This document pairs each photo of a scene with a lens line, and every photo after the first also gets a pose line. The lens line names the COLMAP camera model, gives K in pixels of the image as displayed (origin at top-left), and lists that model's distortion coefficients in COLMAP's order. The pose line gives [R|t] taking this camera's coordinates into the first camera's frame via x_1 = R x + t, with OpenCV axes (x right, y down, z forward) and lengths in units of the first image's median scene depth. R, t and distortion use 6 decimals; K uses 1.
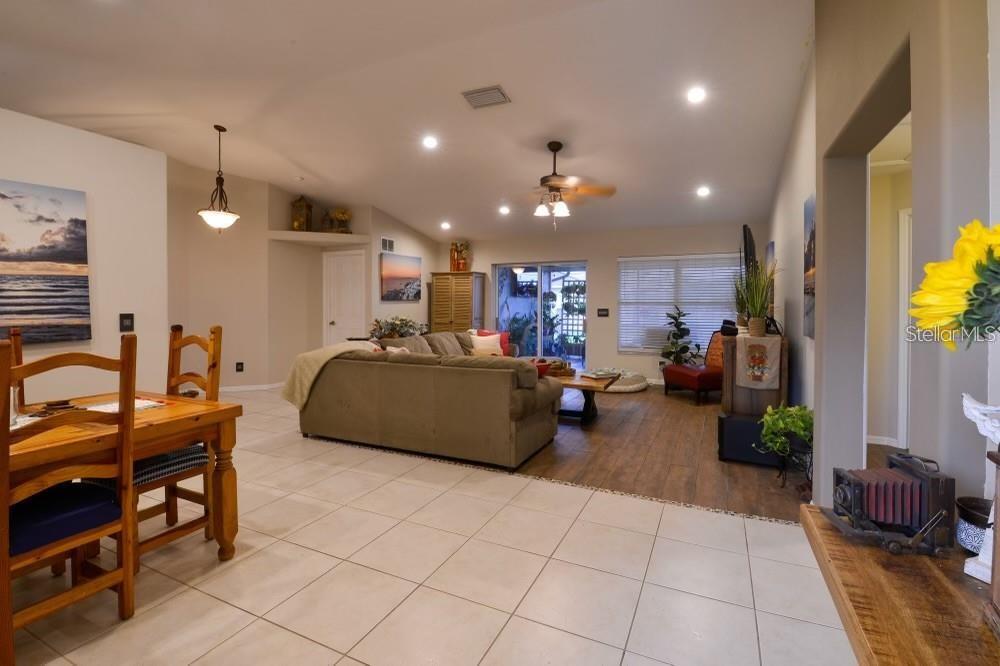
lens RADIAL K [[456.1, 0, 505.2], [0, 456.1, 305.8], [0, 0, 1]] dist [-0.018870, -0.002852]
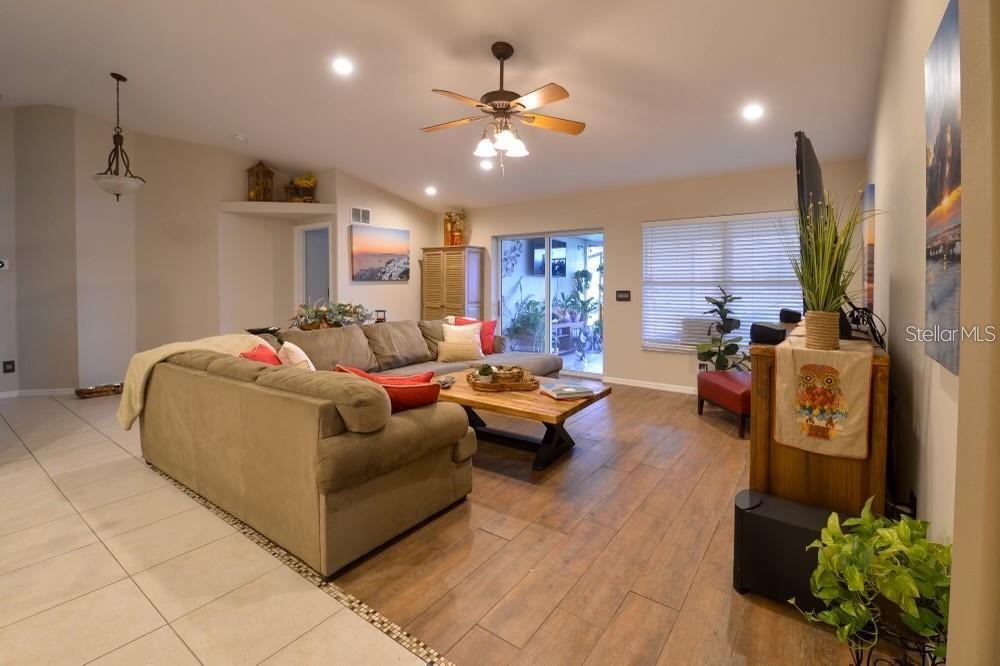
lens RADIAL K [[456.1, 0, 492.1], [0, 456.1, 290.6], [0, 0, 1]] dist [-0.018870, -0.002852]
pose [[0.982136, -0.000552, -0.188173, 0.204740], [0.002261, 0.999958, 0.008870, -0.000775], [0.188160, -0.009137, 0.982096, 0.308797]]
